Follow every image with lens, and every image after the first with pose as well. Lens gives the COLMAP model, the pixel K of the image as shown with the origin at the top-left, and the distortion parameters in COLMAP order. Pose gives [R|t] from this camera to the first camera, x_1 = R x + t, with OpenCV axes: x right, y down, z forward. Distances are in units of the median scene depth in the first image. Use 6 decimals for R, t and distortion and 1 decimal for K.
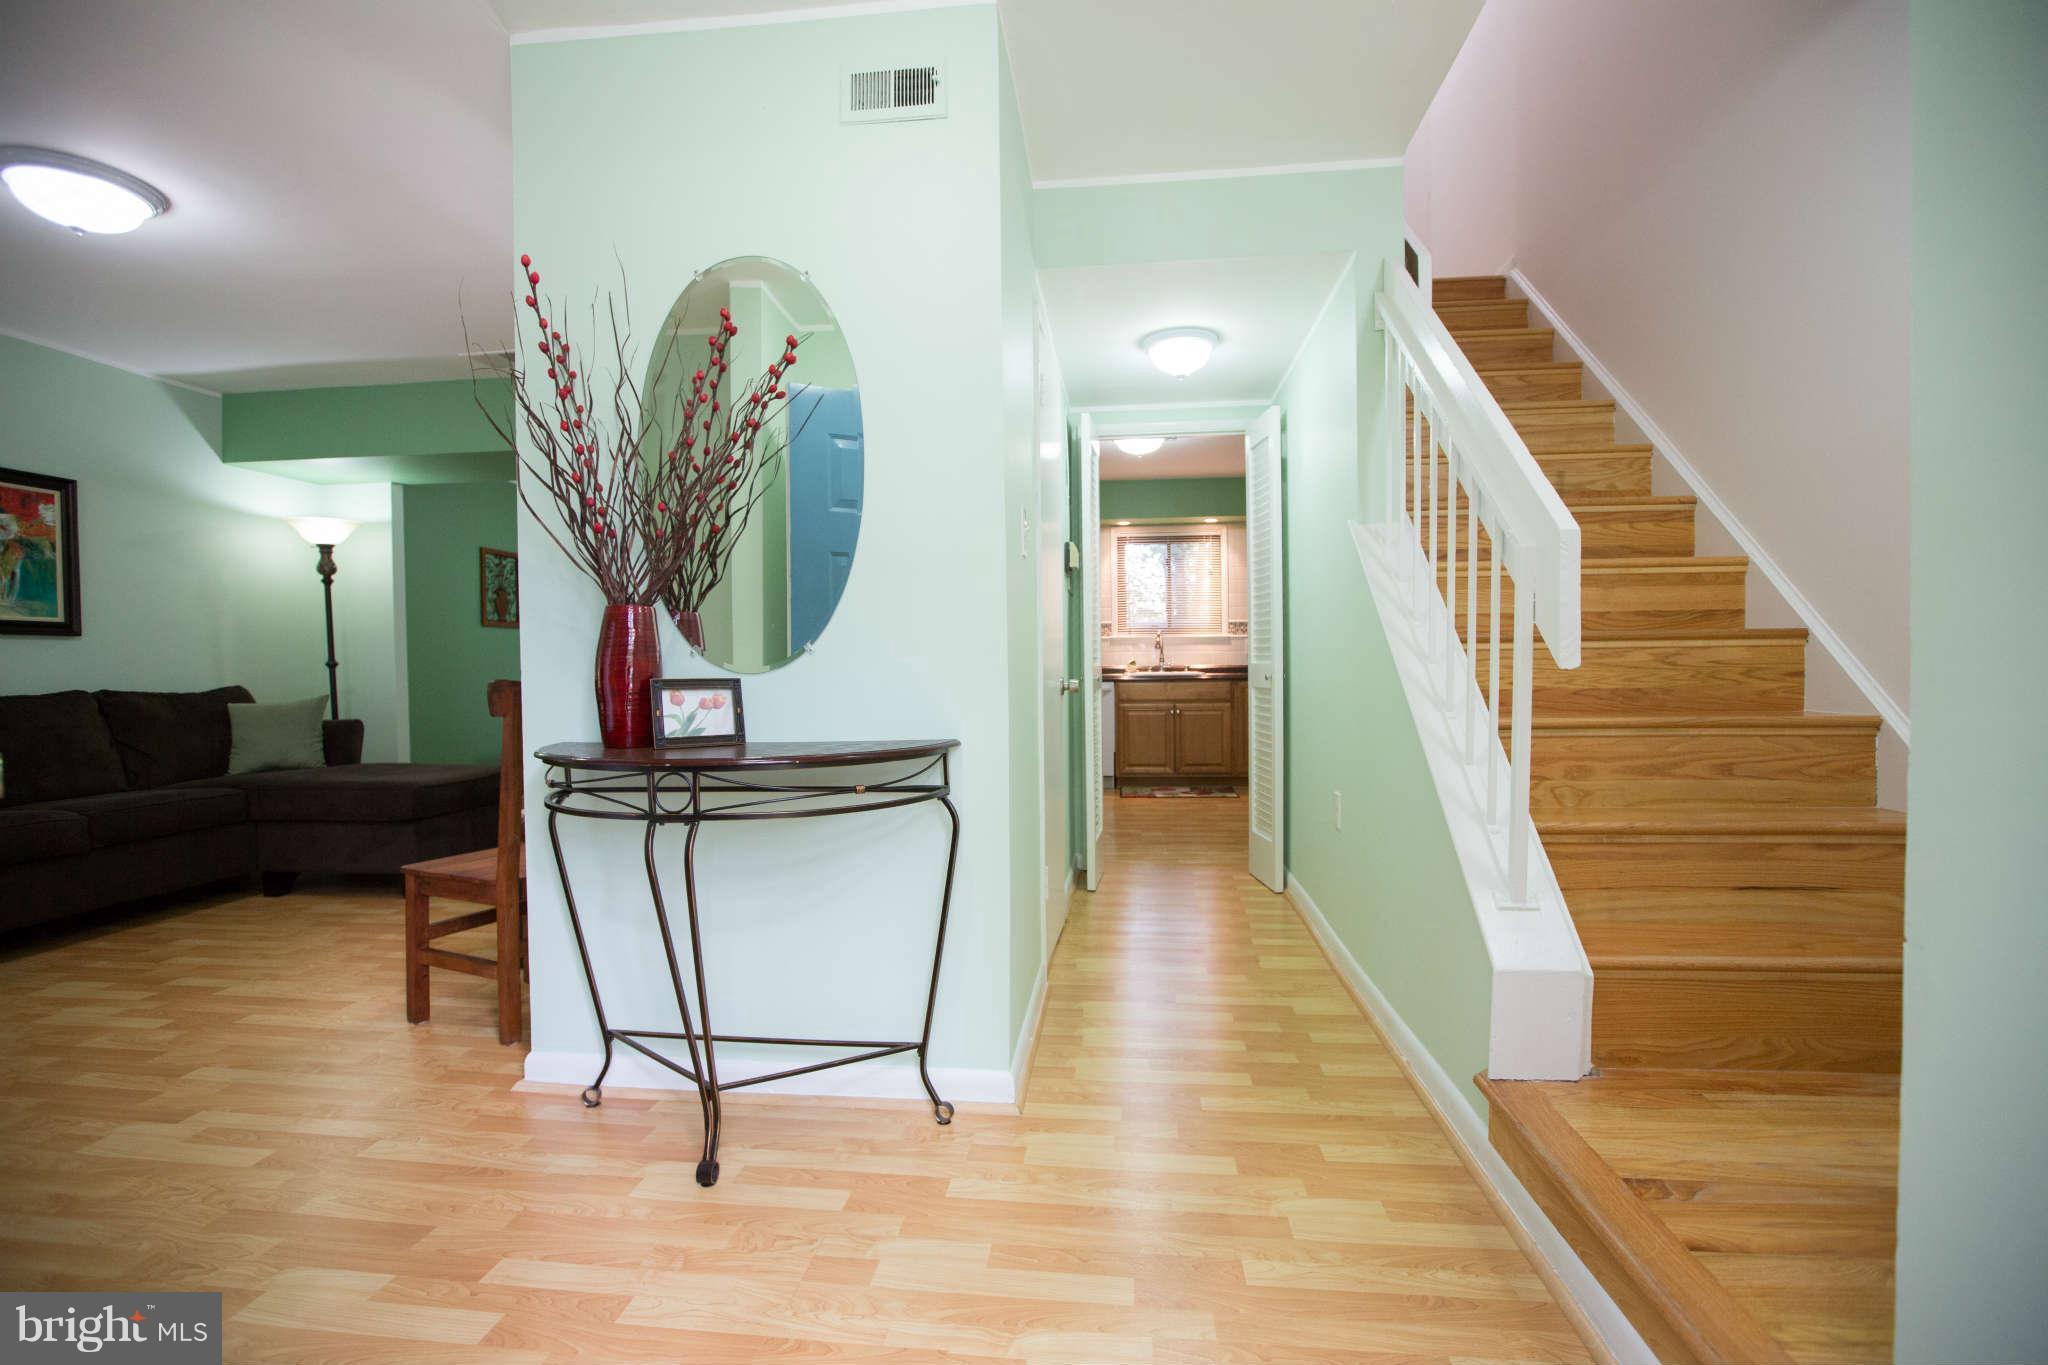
lens RADIAL K [[928.4, 0, 1024.0], [0, 928.4, 682.5], [0, 0, 1]] dist [-0.012605, 0.000946]
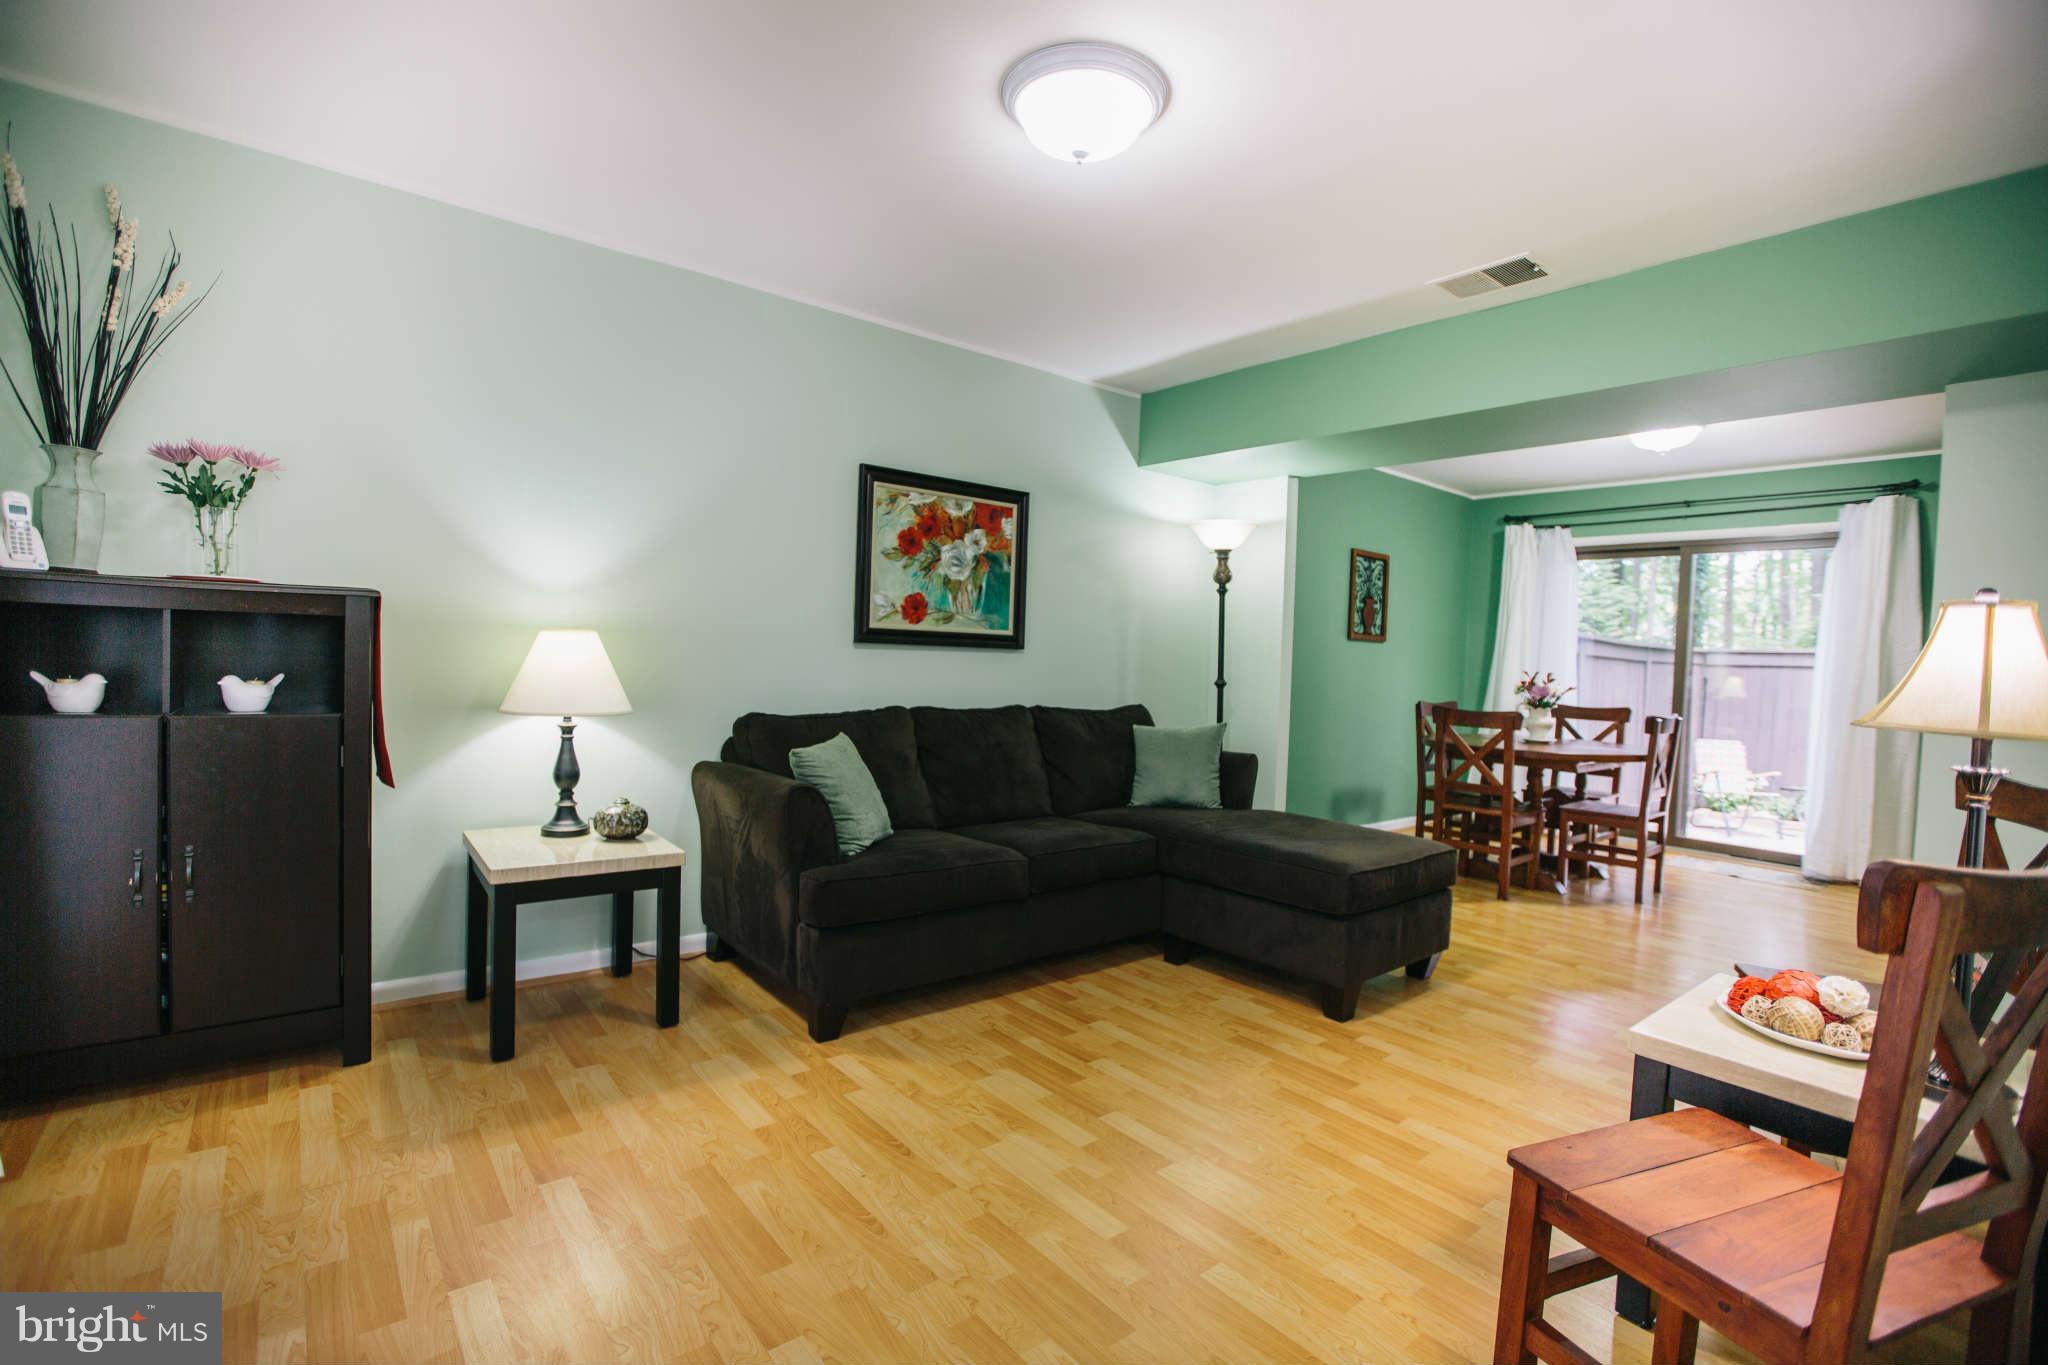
lens RADIAL K [[928.4, 0, 1024.0], [0, 928.4, 682.5], [0, 0, 1]] dist [-0.012605, 0.000946]
pose [[0.722282, 0.056390, -0.689296, -0.314857], [-0.057655, 0.998111, 0.021240, -0.034333], [0.689191, 0.024399, 0.724168, 0.257939]]
